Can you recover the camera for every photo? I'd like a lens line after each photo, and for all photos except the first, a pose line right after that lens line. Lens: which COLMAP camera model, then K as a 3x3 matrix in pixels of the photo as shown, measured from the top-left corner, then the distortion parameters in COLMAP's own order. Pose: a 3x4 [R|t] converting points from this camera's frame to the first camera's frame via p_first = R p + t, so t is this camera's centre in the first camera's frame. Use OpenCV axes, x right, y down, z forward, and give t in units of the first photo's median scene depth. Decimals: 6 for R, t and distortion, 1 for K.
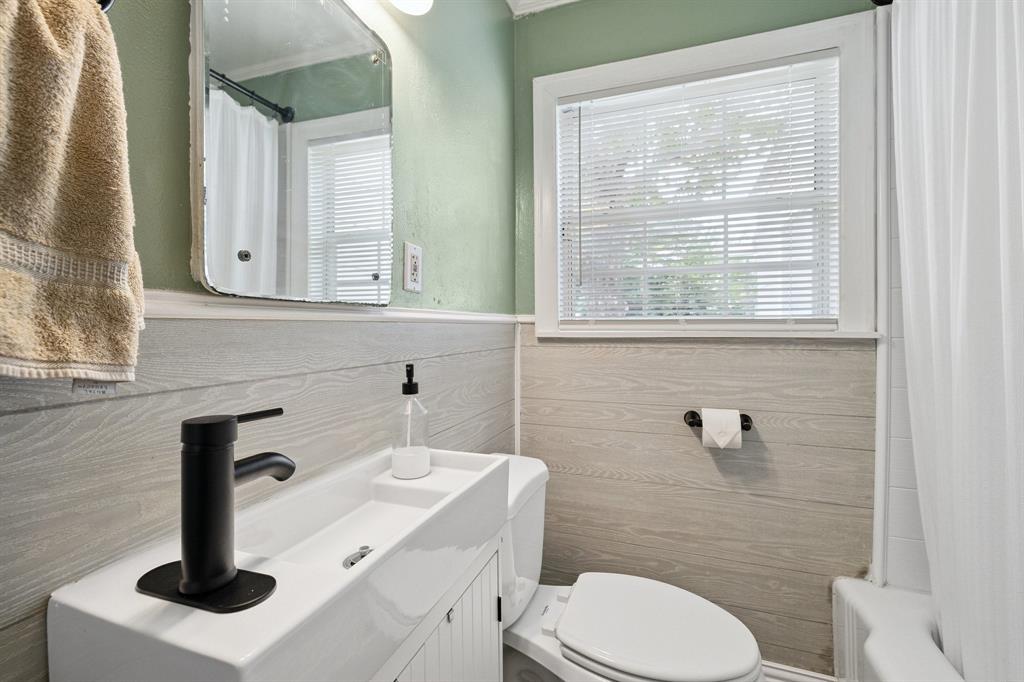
lens RADIAL K [[449.6, 0, 513.9], [0, 449.6, 309.4], [0, 0, 1]] dist [0.000842, 0.000303]
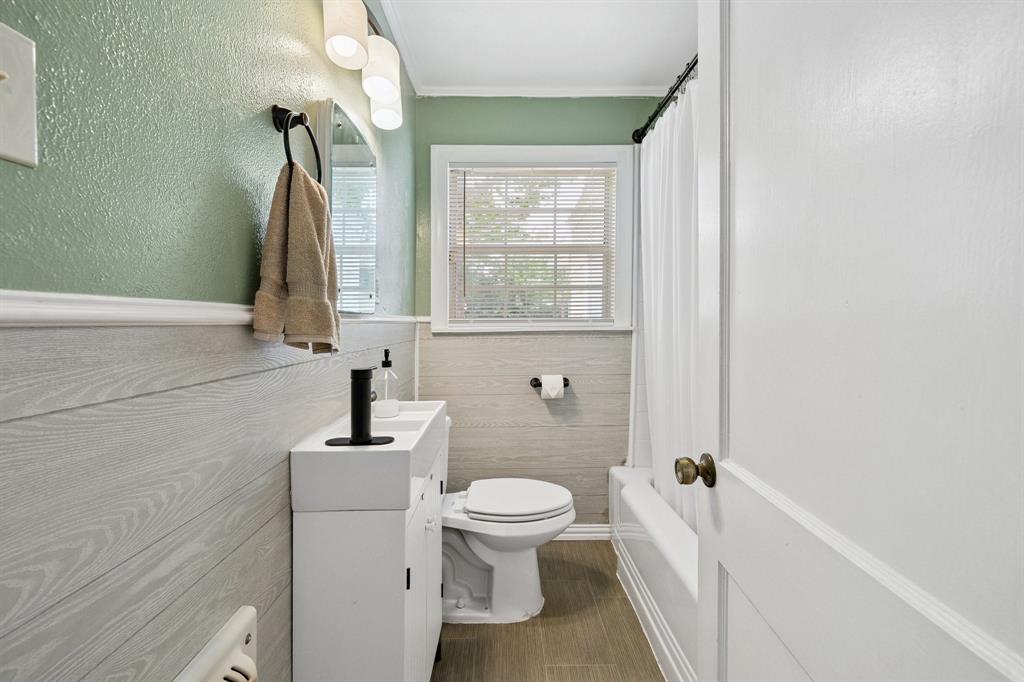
lens RADIAL K [[439.0, 0, 513.3], [0, 439.0, 324.7], [0, 0, 1]] dist [-0.000357, 0.000115]
pose [[0.932237, -0.007318, 0.361774, -0.242073], [-0.007348, 0.999207, 0.039145, -0.020207], [-0.361774, -0.039151, 0.931444, -0.416309]]
